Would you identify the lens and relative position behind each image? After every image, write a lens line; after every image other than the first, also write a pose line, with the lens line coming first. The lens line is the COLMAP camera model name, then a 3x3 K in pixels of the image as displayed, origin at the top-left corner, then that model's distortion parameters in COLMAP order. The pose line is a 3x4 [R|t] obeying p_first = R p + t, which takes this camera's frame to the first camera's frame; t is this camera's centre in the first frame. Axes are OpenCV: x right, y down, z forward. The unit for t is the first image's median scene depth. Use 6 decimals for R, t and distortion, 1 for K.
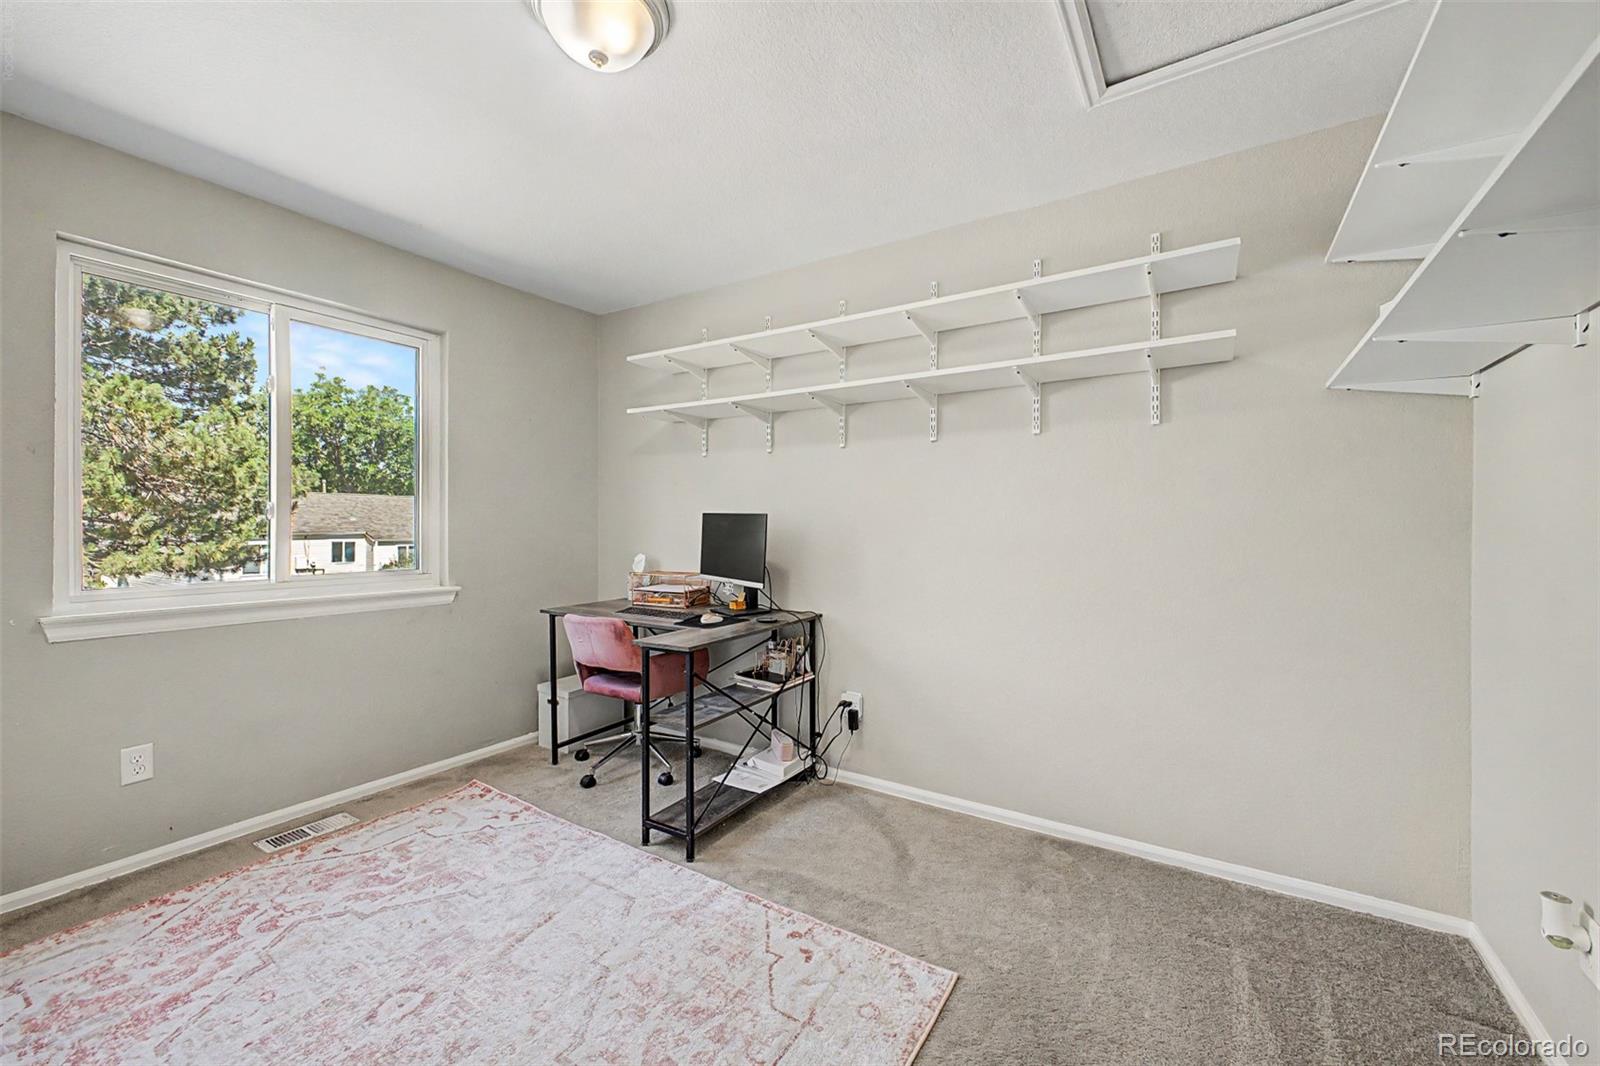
lens RADIAL K [[630.9, 0, 801.8], [0, 630.9, 523.9], [0, 0, 1]] dist [0.021044, -0.006684]
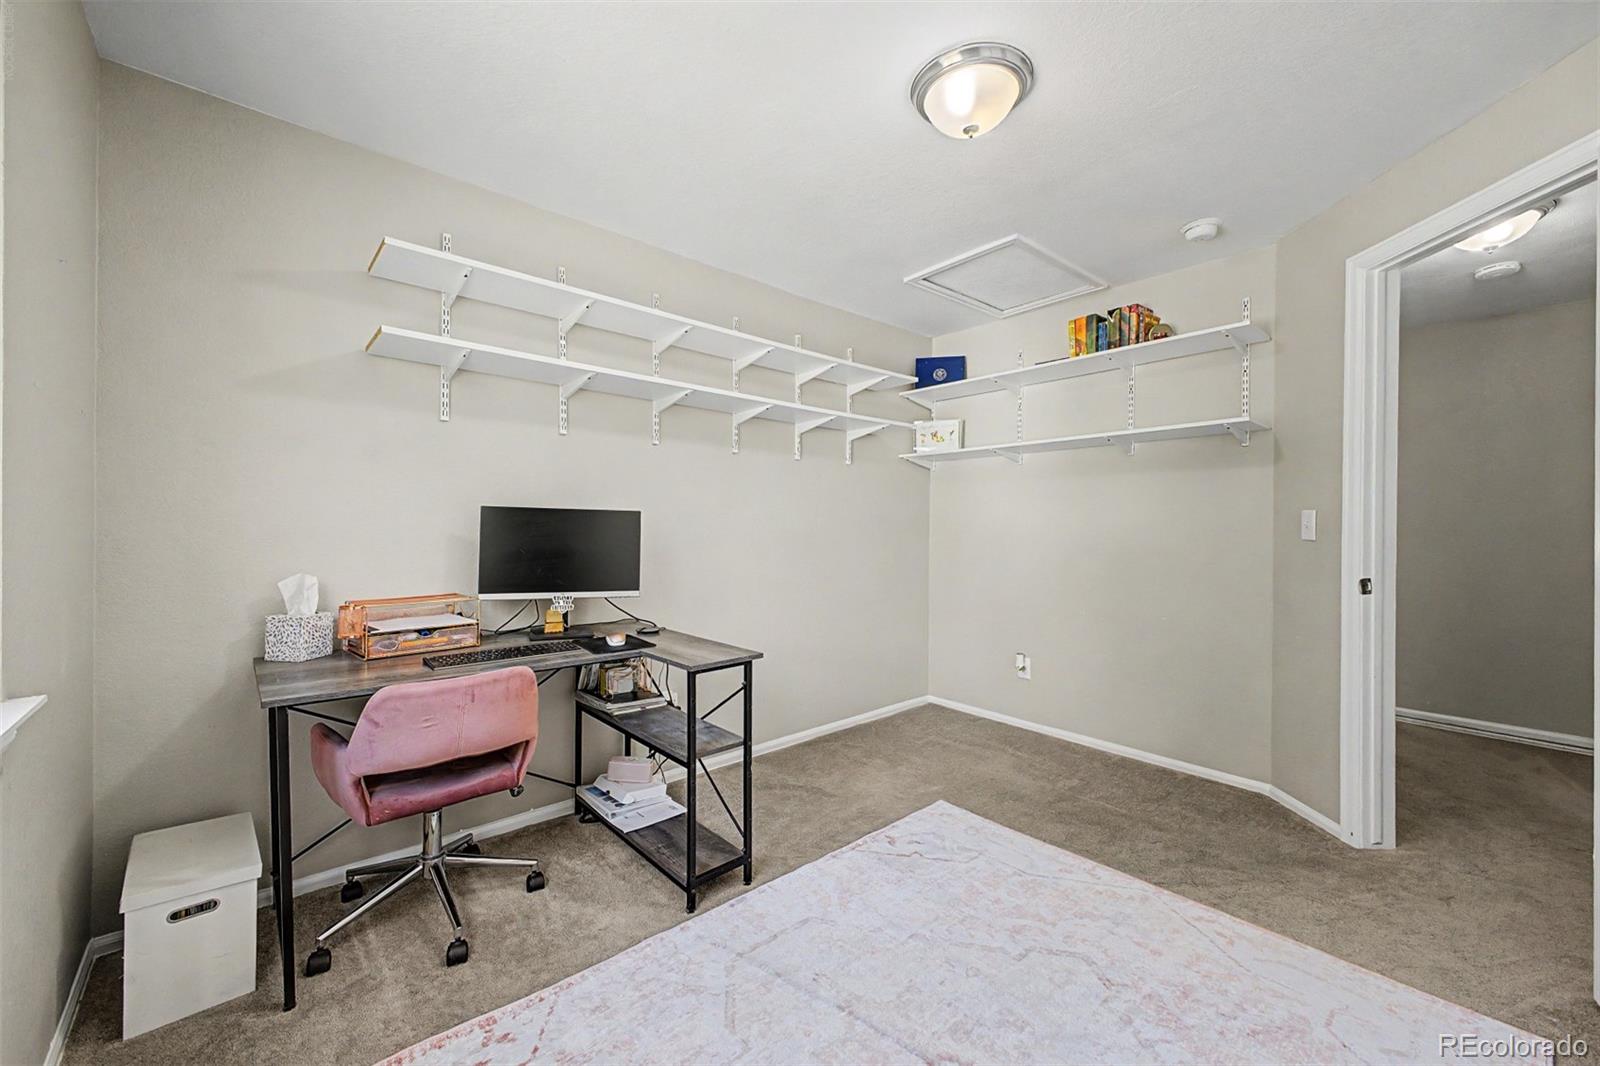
lens RADIAL K [[630.9, 0, 801.8], [0, 630.9, 523.9], [0, 0, 1]] dist [0.021044, -0.006684]
pose [[0.269792, 0.001014, 0.962918, -0.849560], [-0.013085, 0.999911, 0.002613, -0.004414], [-0.962830, -0.013305, 0.269781, 0.542270]]
